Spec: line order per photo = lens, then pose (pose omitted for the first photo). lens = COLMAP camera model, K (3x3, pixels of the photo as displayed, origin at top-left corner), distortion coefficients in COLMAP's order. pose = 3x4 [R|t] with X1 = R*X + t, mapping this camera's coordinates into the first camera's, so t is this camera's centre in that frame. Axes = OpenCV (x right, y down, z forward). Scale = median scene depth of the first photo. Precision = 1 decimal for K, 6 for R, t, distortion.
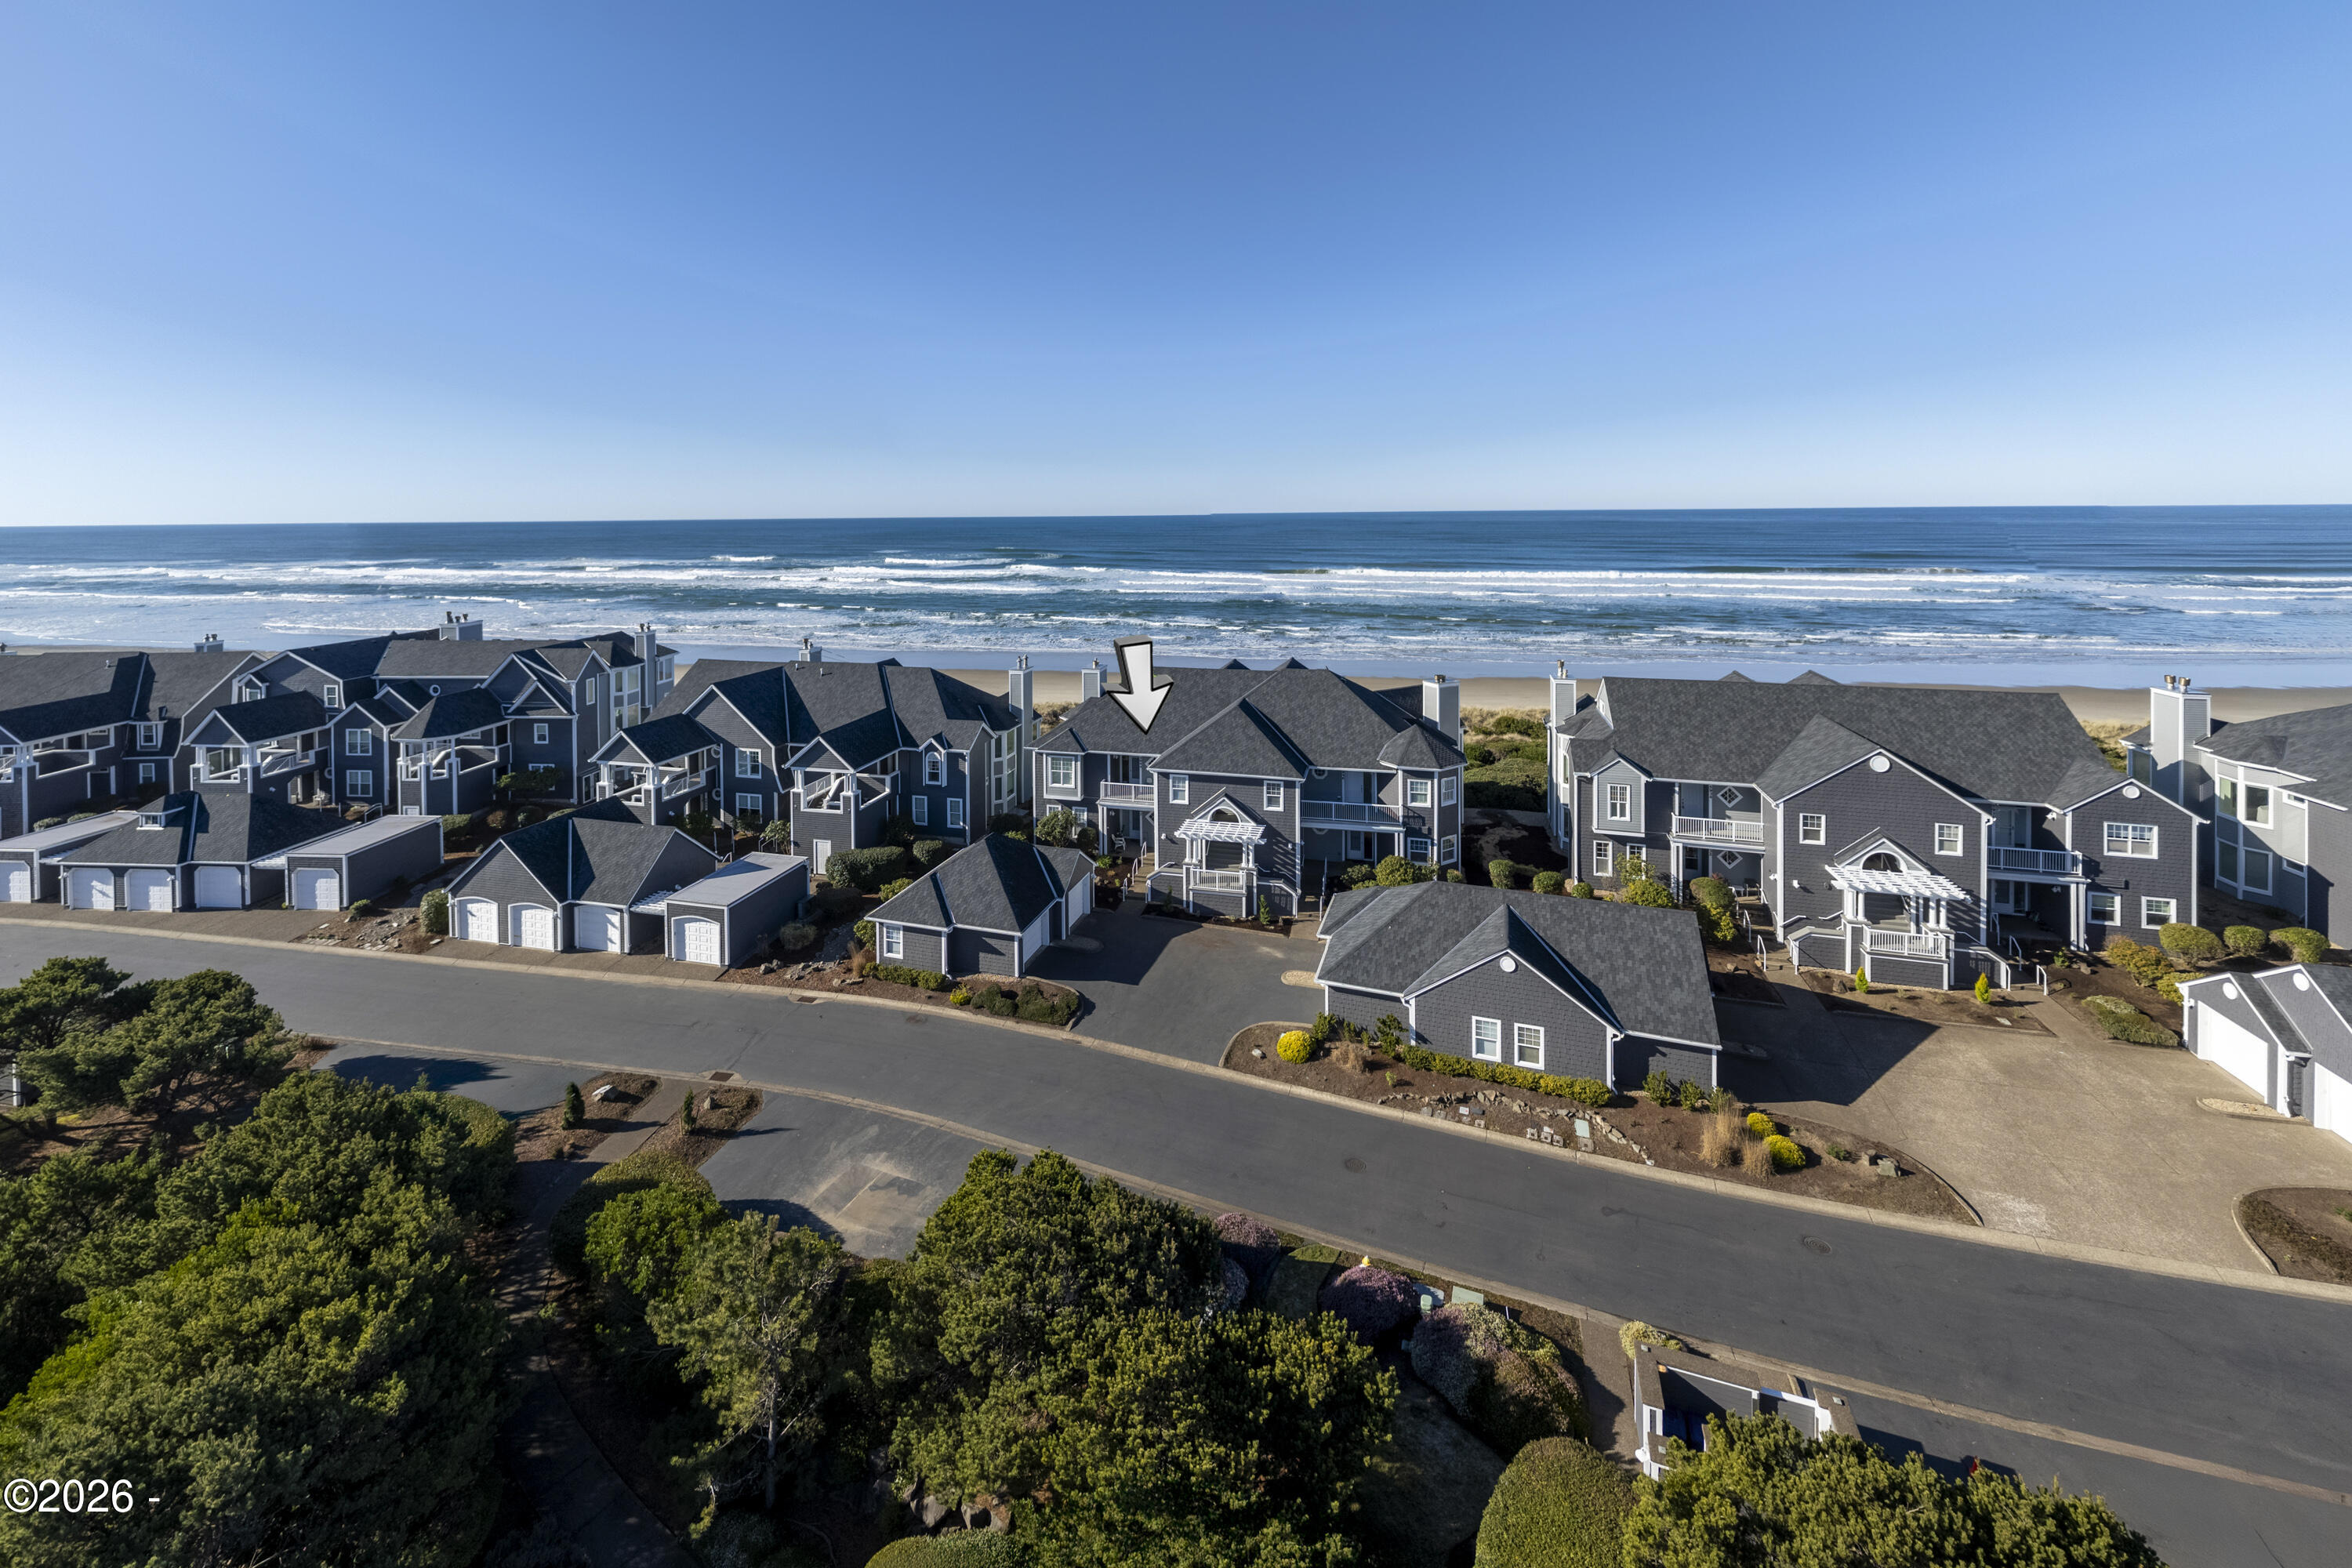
lens RADIAL K [[948.6, 0, 1154.5], [0, 948.6, 528.3], [0, 0, 1]] dist [-0.000297, 0.002507]
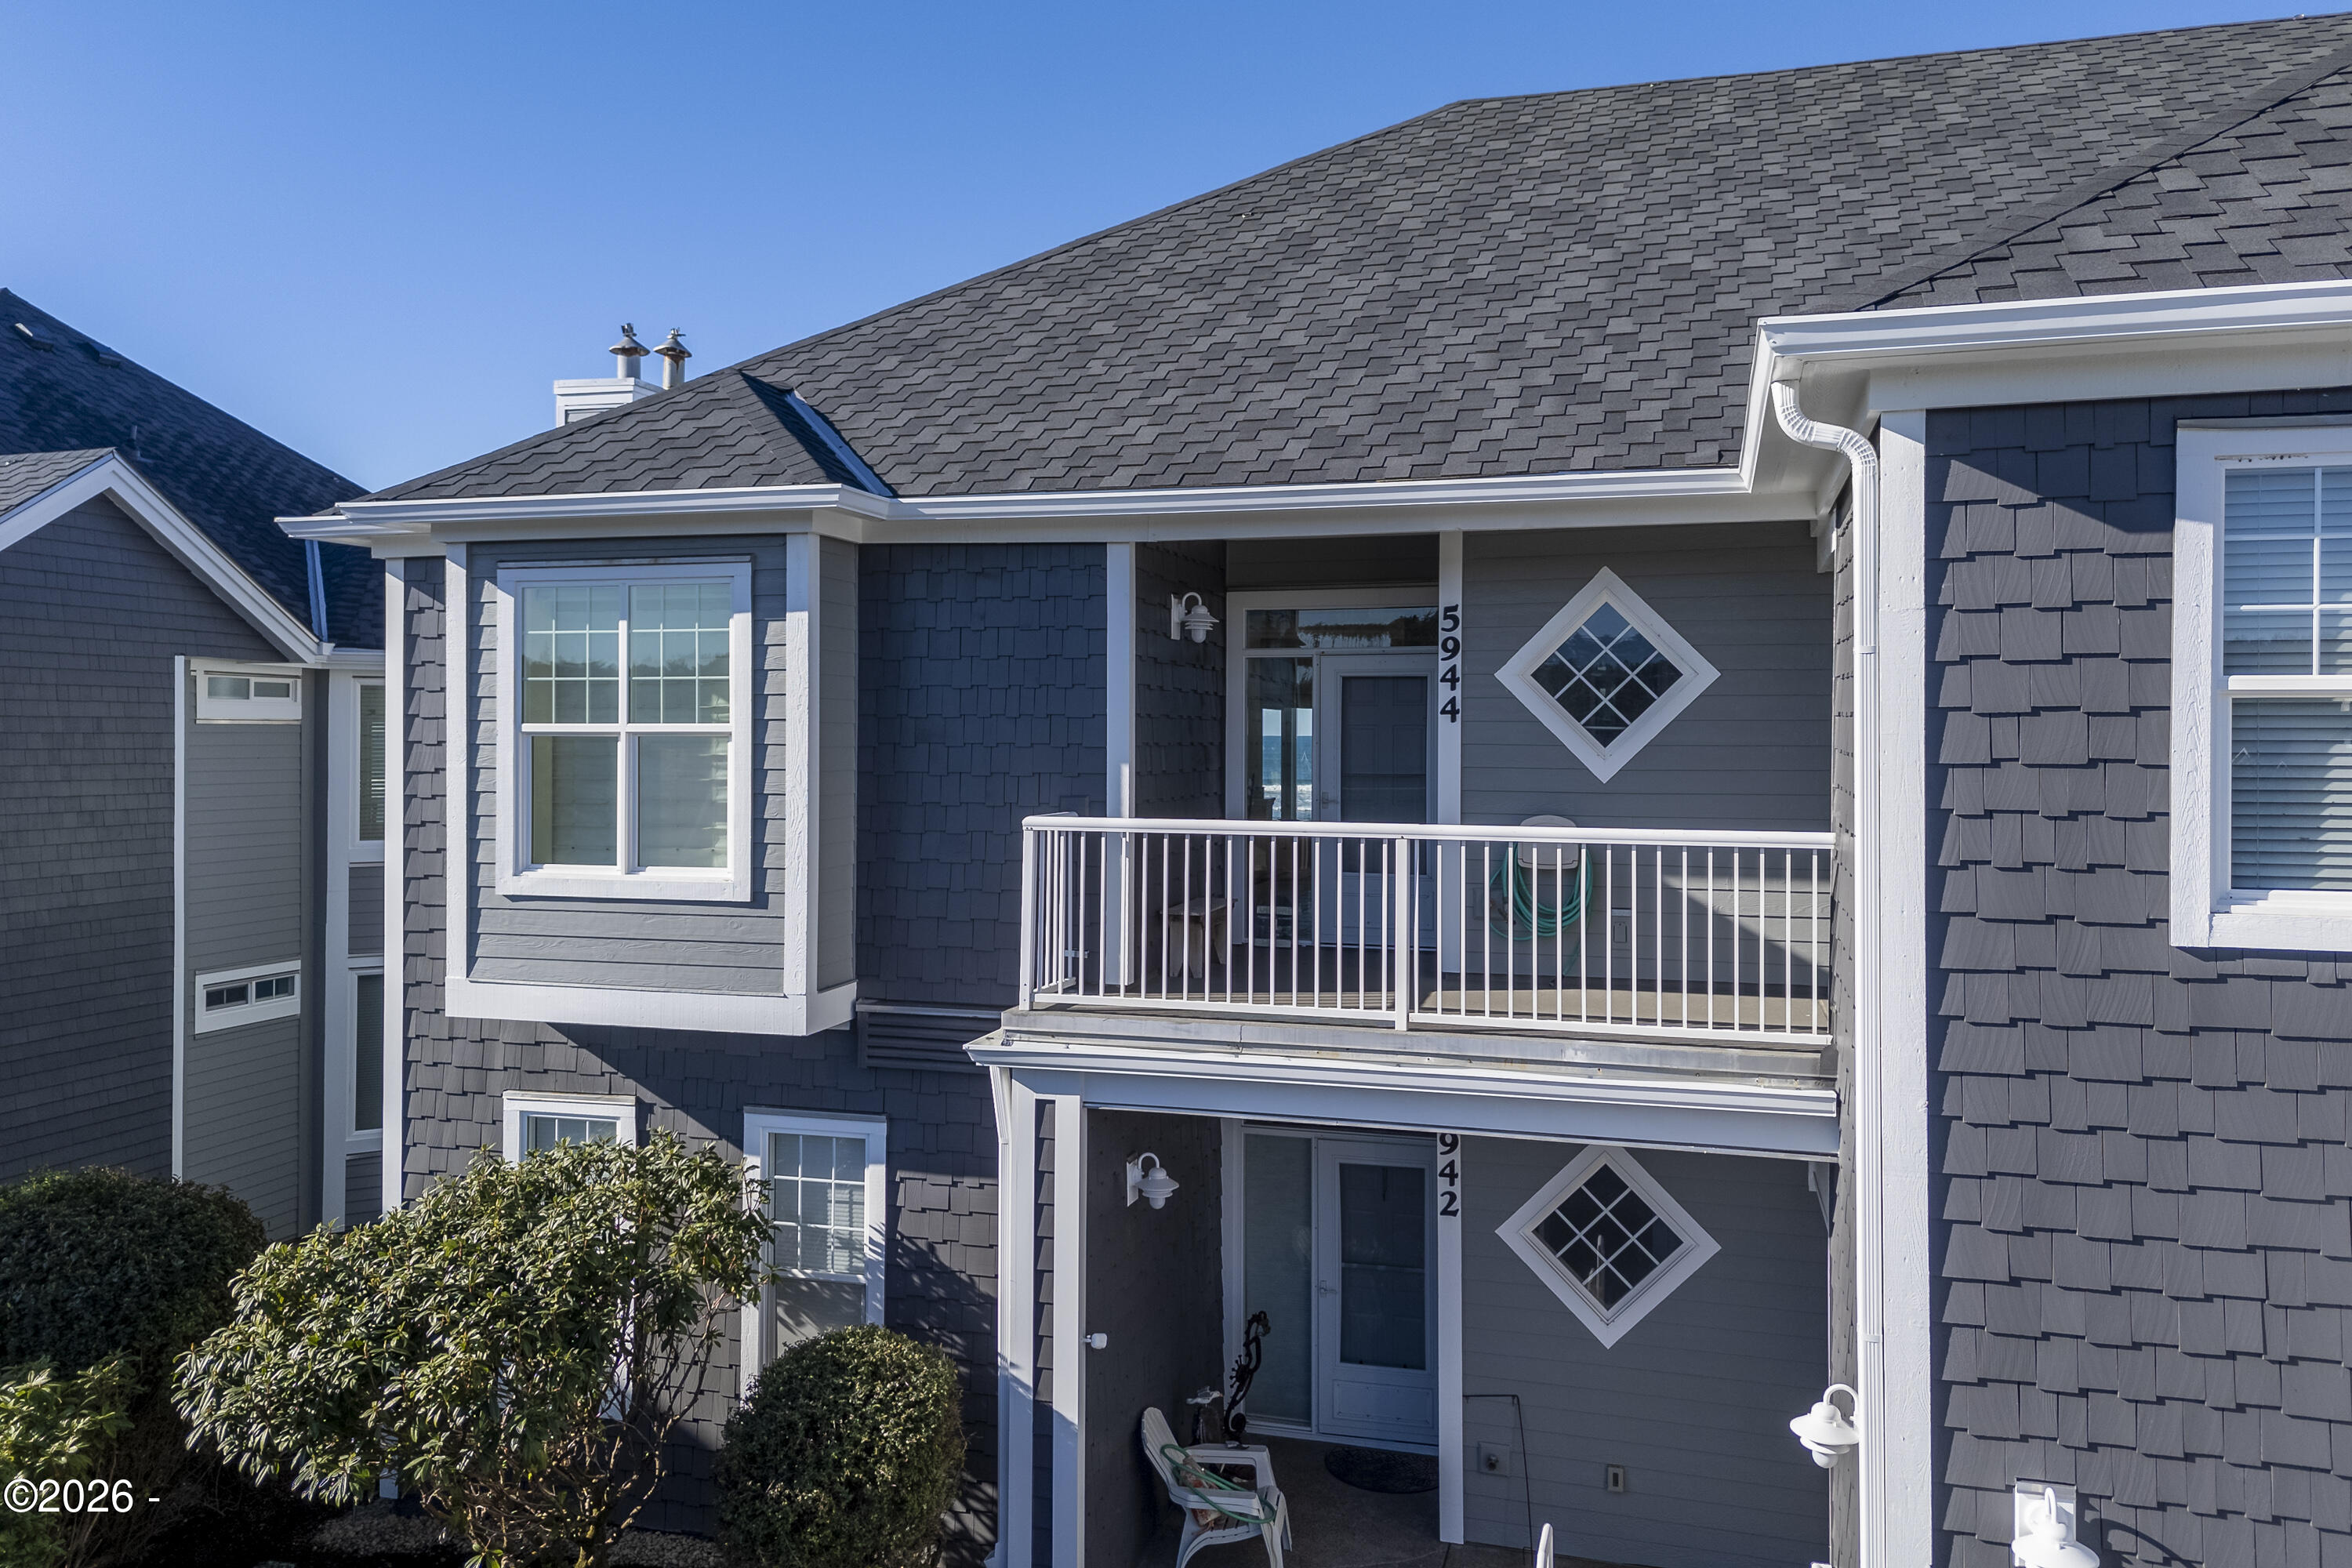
lens RADIAL K [[1740.5, 0, 1180.6], [0, 1740.5, 775.5], [0, 0, 1]] dist [0.073984, -0.056453]
pose [[0.999247, 0.014105, -0.036137, -0.045052], [-0.013909, 0.999887, 0.005672, 0.324515], [0.036213, -0.005165, 0.999331, 1.038208]]
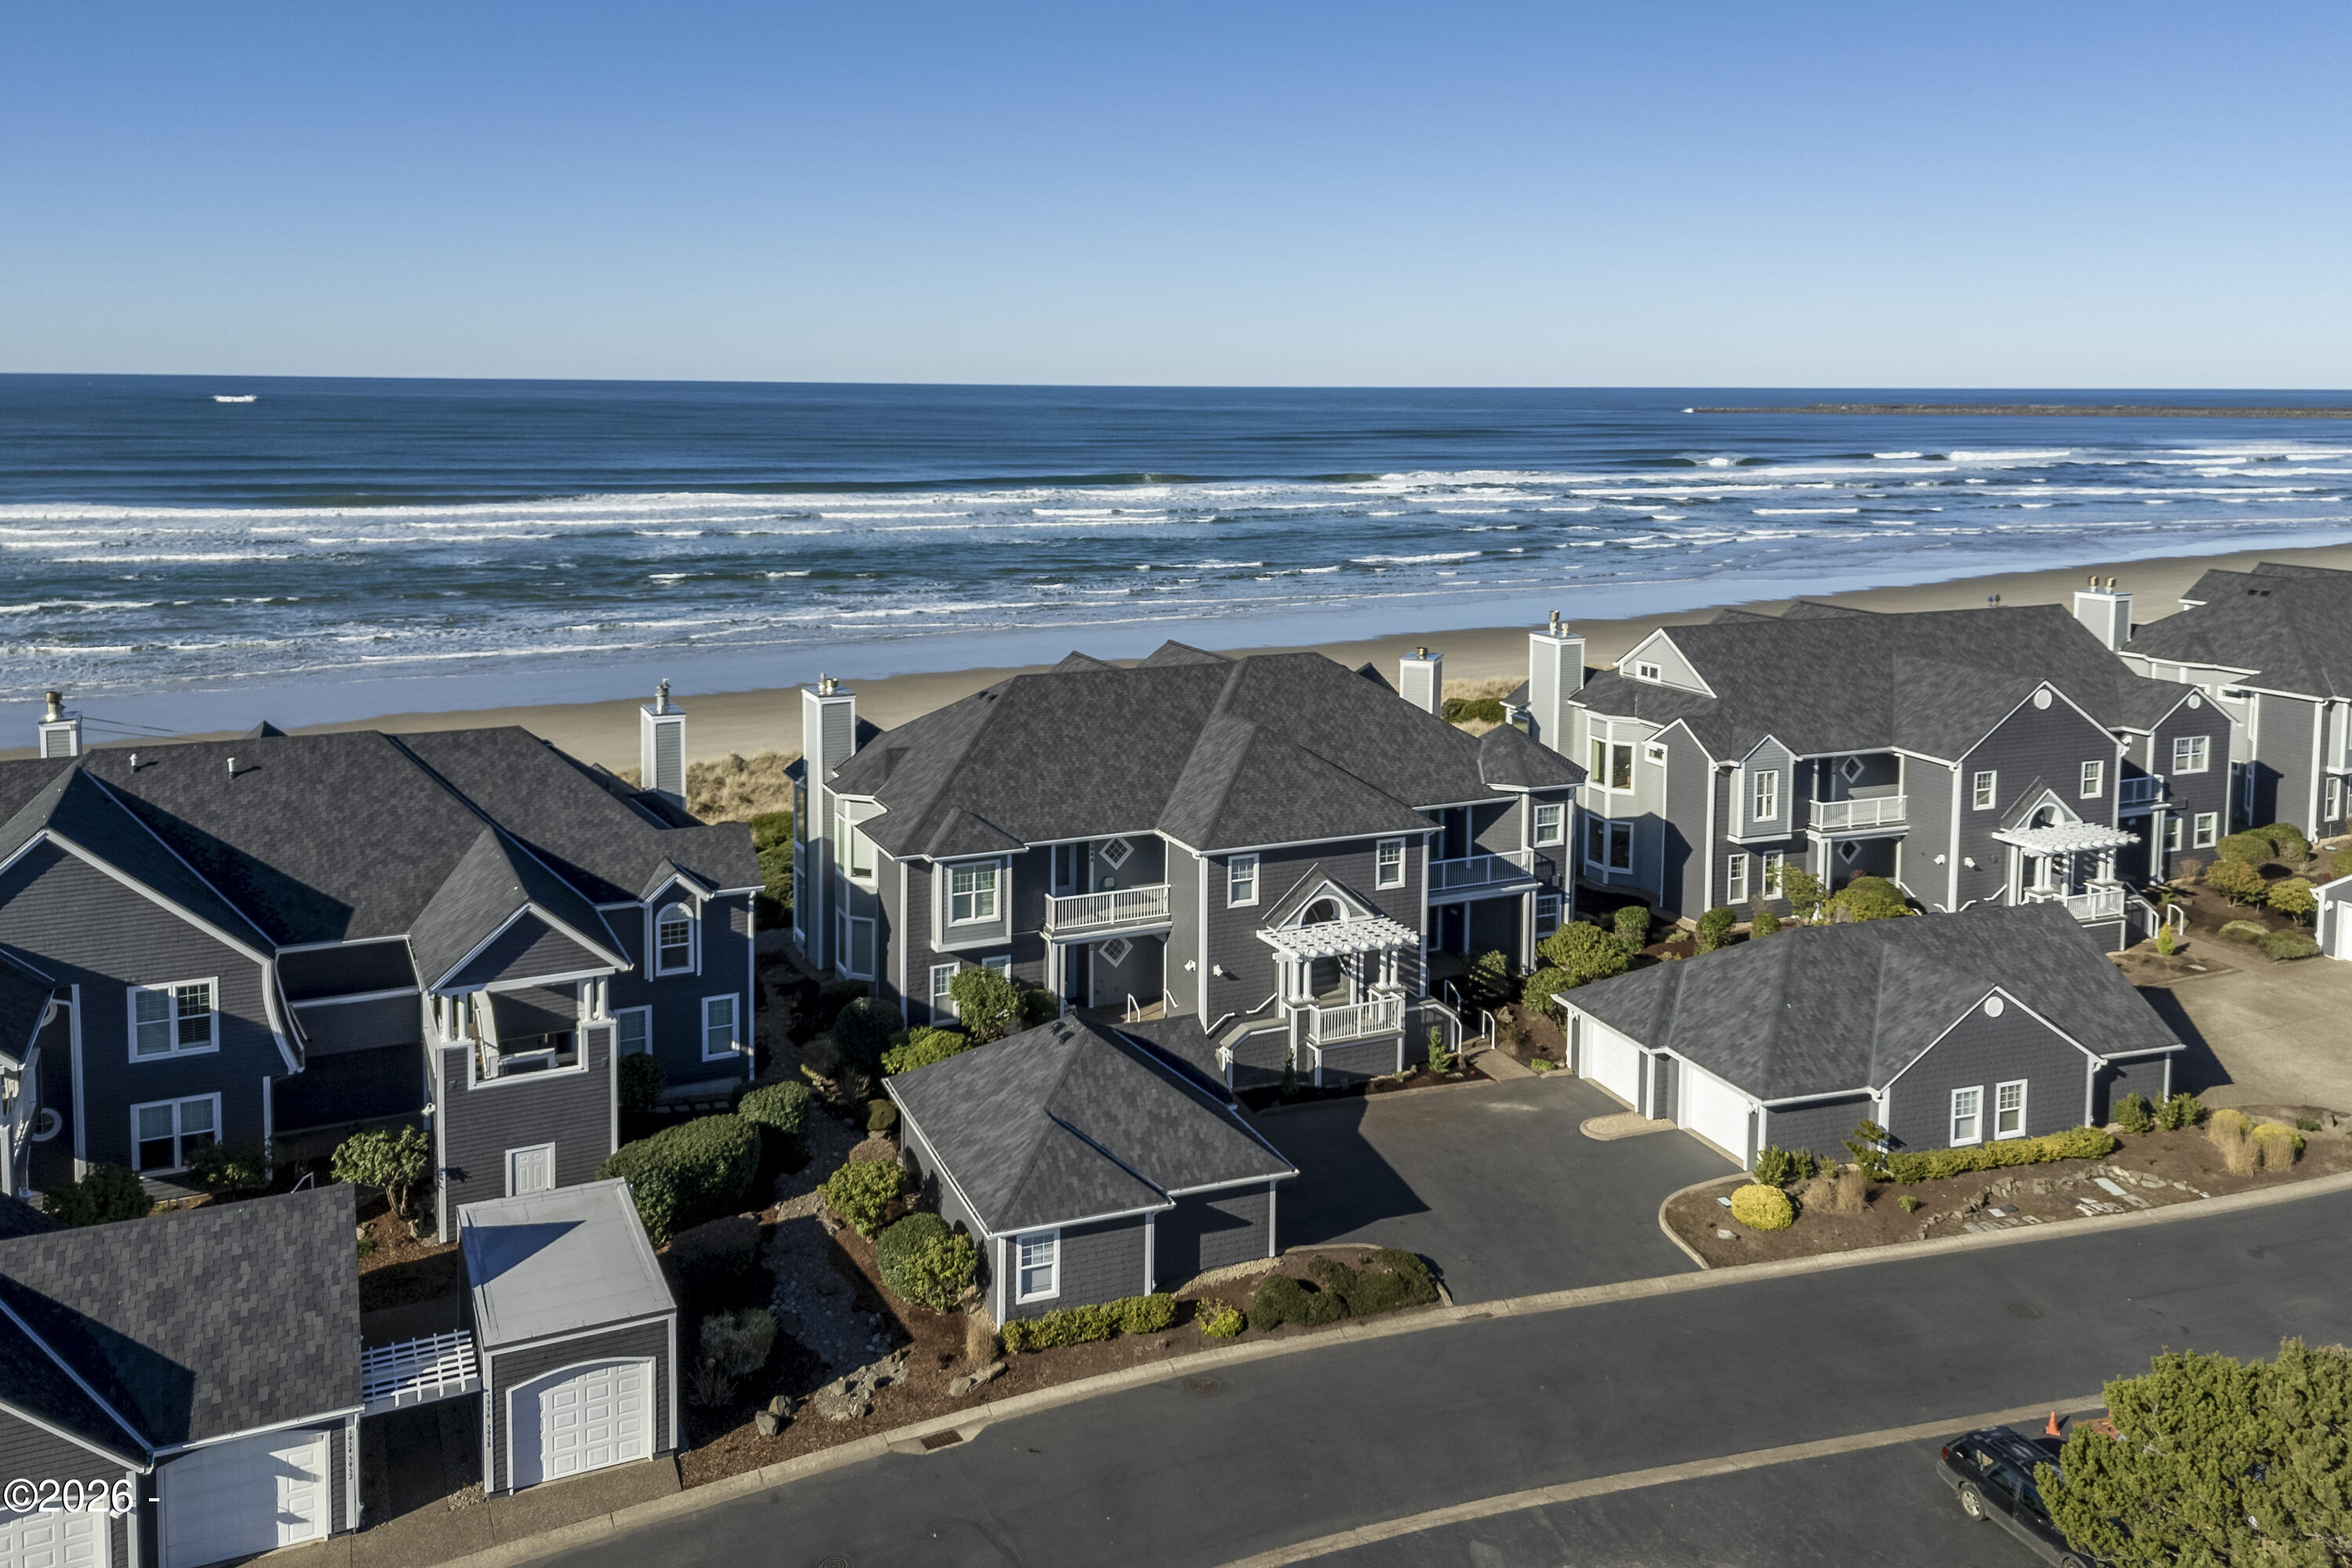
lens RADIAL K [[1807.6, 0, 1136.7], [0, 1807.6, 560.8], [0, 0, 1]] dist [0.050974, -0.027814]
pose [[0.774773, -0.046610, 0.630519, -0.780571], [-0.002994, 0.996997, 0.077381, 0.011109], [-0.632232, -0.061841, 0.772307, 0.279017]]
